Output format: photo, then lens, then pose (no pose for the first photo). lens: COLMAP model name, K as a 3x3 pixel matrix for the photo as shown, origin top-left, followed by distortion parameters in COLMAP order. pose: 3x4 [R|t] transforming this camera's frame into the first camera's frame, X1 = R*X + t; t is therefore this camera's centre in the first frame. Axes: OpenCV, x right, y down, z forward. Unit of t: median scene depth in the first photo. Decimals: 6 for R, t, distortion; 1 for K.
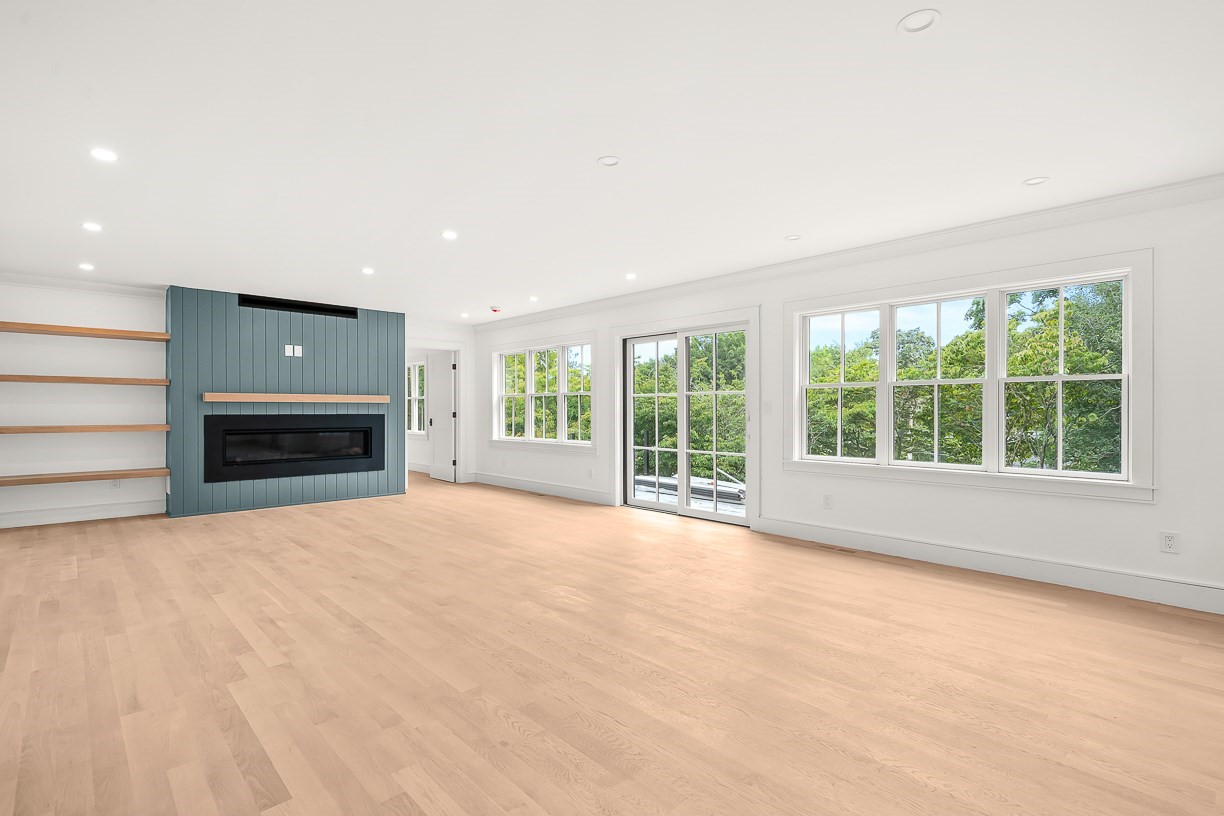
lens RADIAL K [[602.0, 0, 610.8], [0, 602.0, 412.5], [0, 0, 1]] dist [0.004202, 0.000849]
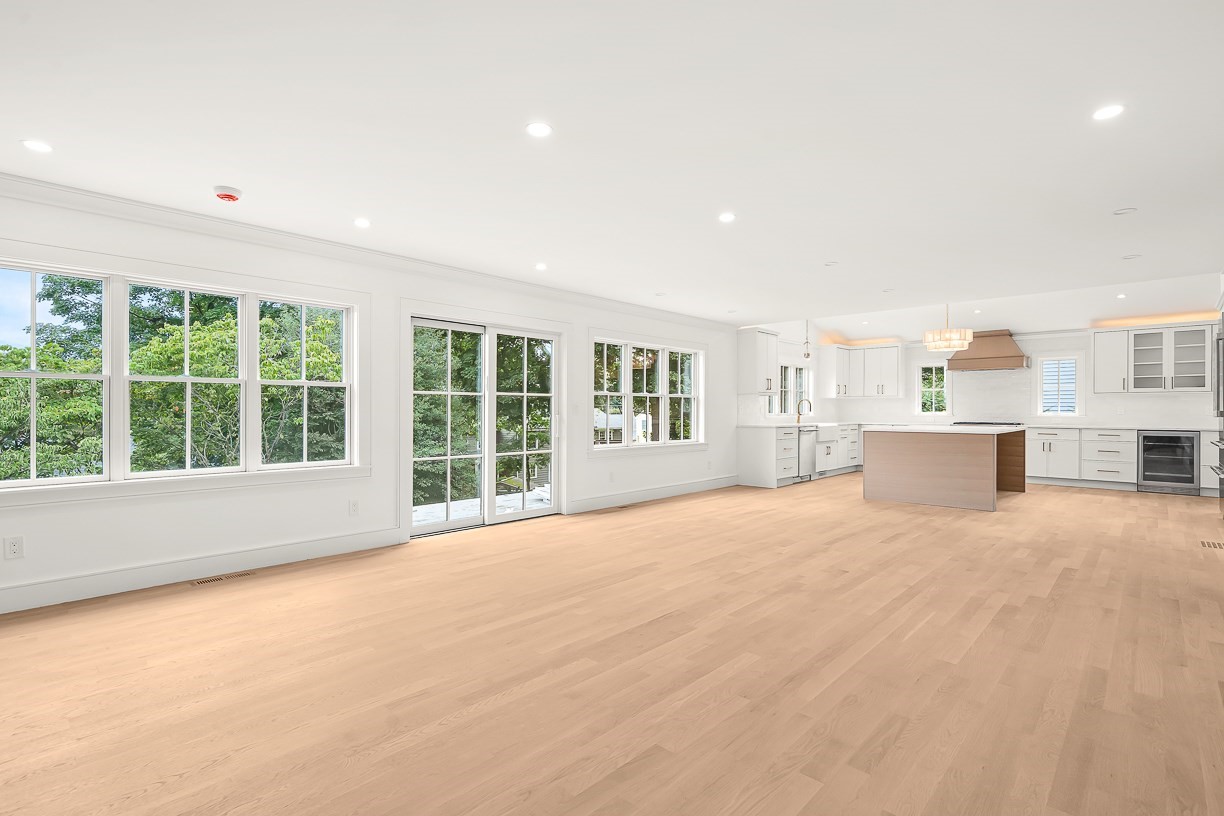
lens RADIAL K [[602.0, 0, 610.8], [0, 602.0, 412.5], [0, 0, 1]] dist [0.004202, 0.000849]
pose [[-0.099541, -0.003014, 0.995029, -0.904509], [0.002907, 0.999990, 0.003320, -0.005304], [-0.995029, 0.003223, -0.099531, 0.998107]]
